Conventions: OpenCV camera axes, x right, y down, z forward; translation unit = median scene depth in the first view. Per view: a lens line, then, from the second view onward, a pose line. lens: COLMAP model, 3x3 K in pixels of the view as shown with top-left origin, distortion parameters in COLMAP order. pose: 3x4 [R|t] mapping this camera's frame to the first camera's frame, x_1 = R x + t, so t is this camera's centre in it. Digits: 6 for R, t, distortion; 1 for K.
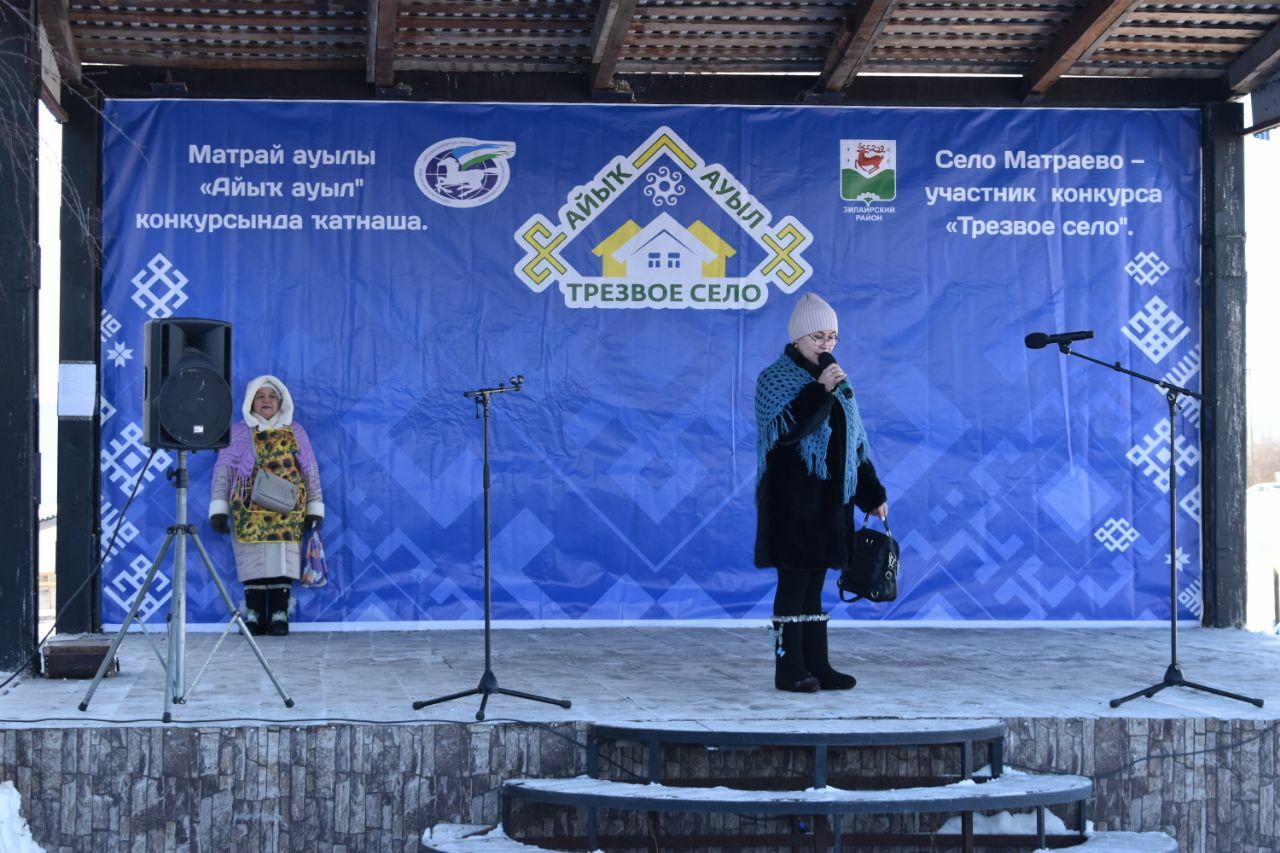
lens RADIAL K [[3950.1, 0, 671.1], [0, 3950.1, 446.6], [0, 0, 1]] dist [0.112559, 1.025667]
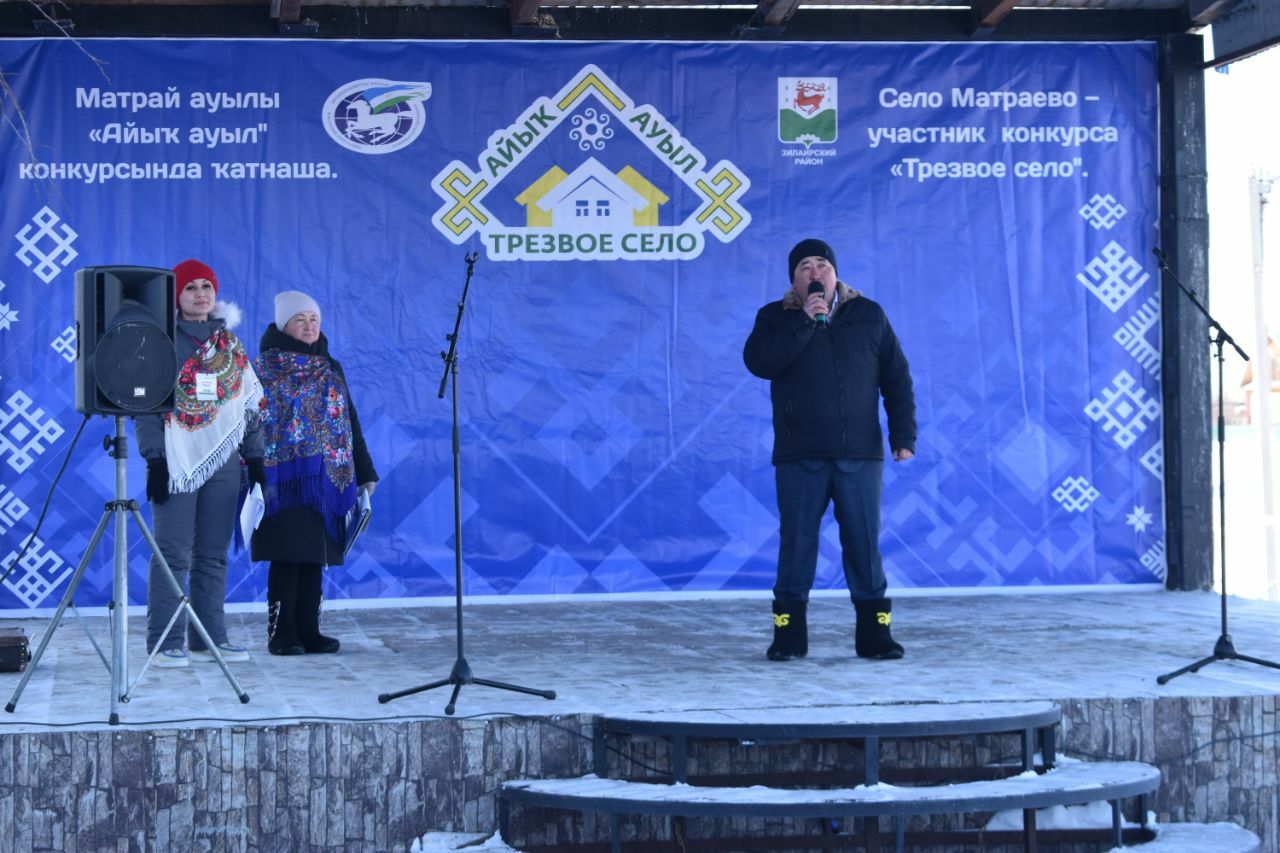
lens RADIAL K [[3846.5, 0, 734.9], [0, 3846.5, 450.1], [0, 0, 1]] dist [0.180118, -0.322153]
pose [[0.997411, -0.015794, 0.070163, -0.033002], [0.015146, 0.999838, 0.009765, 0.001520], [-0.070306, -0.008677, 0.997488, 0.089756]]
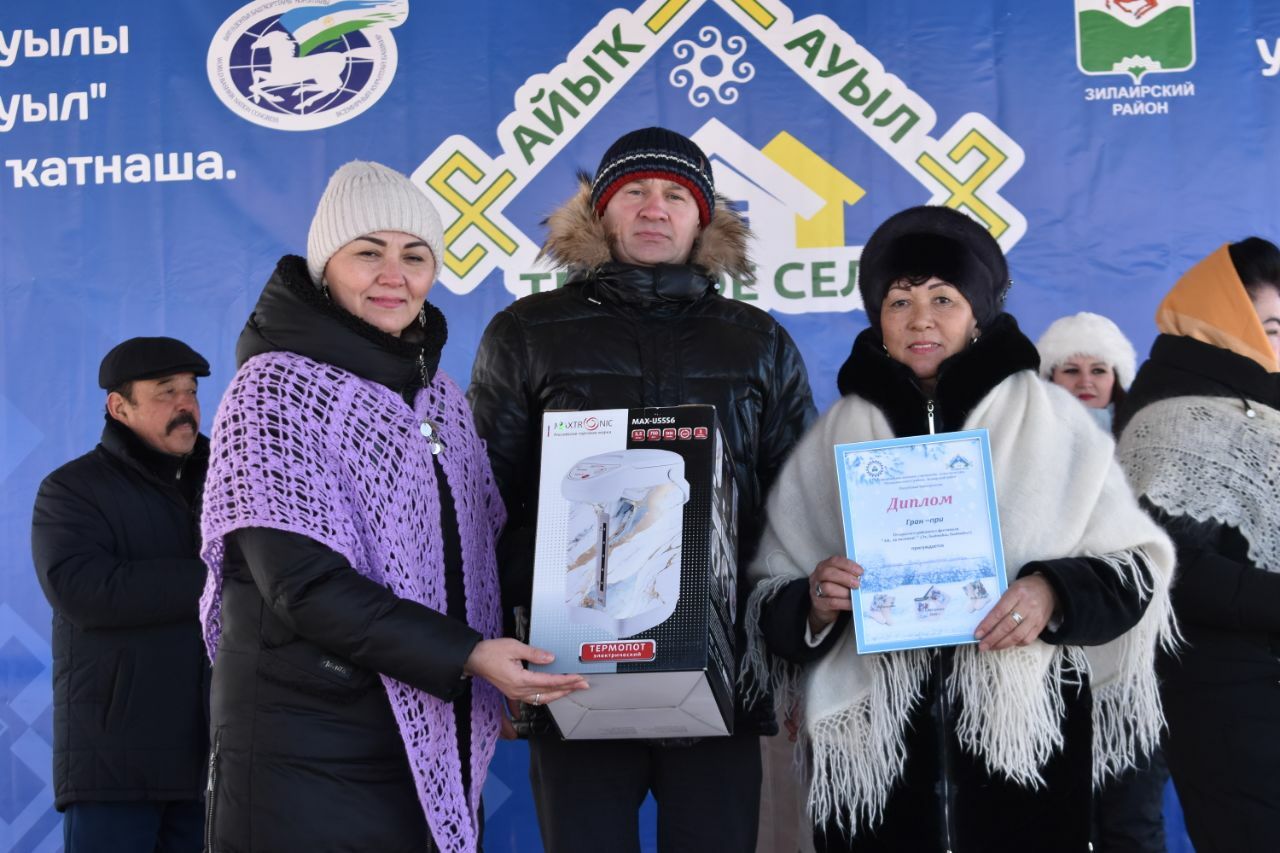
lens RADIAL K [[3263.1, 0, 613.4], [0, 3263.1, 361.6], [0, 0, 1]] dist [0.025645, 0.545344]
pose [[0.986859, -0.045109, -0.155160, 0.047313], [0.035034, 0.997133, -0.067065, -0.002825], [0.157741, 0.060748, 0.985610, 0.603282]]
